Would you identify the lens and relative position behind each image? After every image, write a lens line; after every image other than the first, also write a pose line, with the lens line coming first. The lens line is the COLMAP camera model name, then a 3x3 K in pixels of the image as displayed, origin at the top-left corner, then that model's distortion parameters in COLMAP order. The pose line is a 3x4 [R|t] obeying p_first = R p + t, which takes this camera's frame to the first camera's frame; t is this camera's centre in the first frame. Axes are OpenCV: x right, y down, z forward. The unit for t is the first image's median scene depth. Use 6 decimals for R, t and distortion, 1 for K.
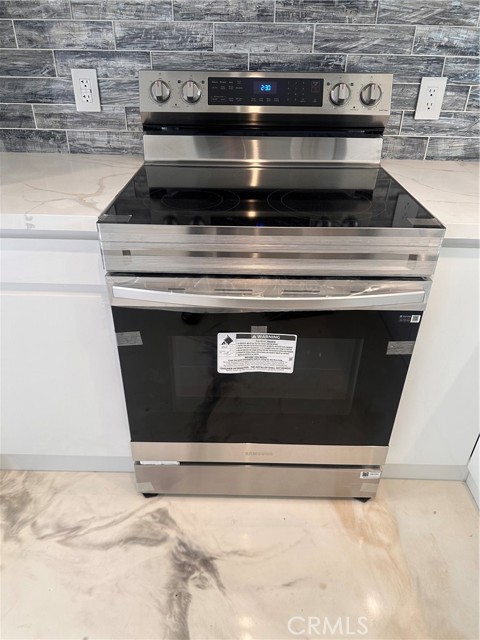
lens RADIAL K [[450.0, 0, 240.0], [0, 450.0, 320.0], [0, 0, 1]] dist [0.008367, -0.021343]
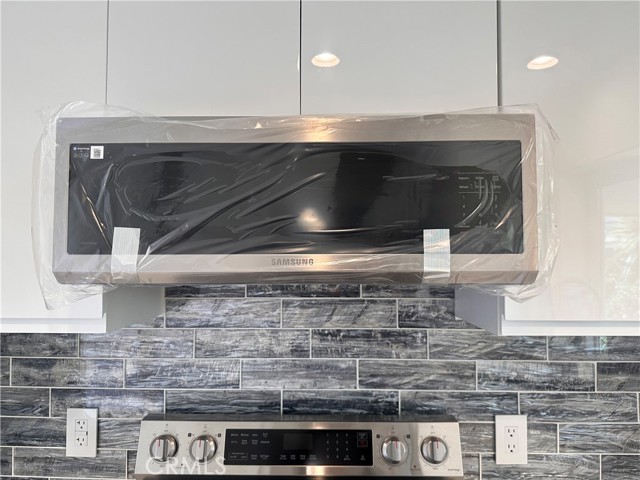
lens RADIAL K [[450.0, 0, 323.9], [0, 450.0, 239.0], [0, 0, 1]] dist [0.008367, -0.021343]
pose [[0.999863, -0.015926, -0.004474, 0.107204], [0.010894, 0.837404, -0.546476, -0.372242], [0.012450, 0.546353, 0.837463, 0.146149]]
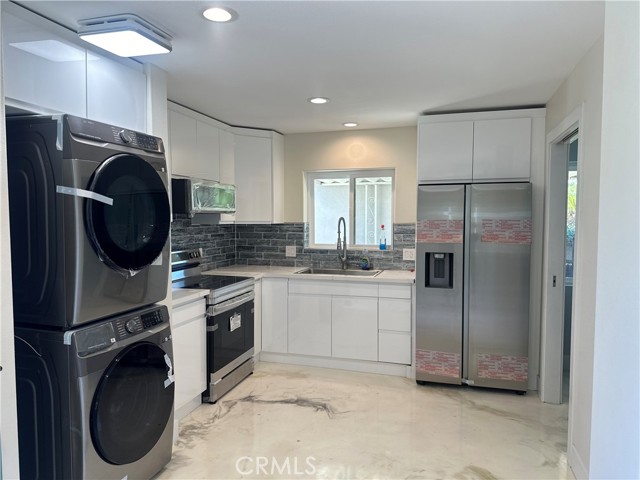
lens RADIAL K [[450.0, 0, 323.9], [0, 450.0, 239.0], [0, 0, 1]] dist [0.008367, -0.021343]
pose [[0.261547, -0.063558, 0.963096, -2.495970], [0.496818, 0.864353, -0.077879, 0.103724], [-0.827505, 0.498853, 0.257646, -0.621628]]
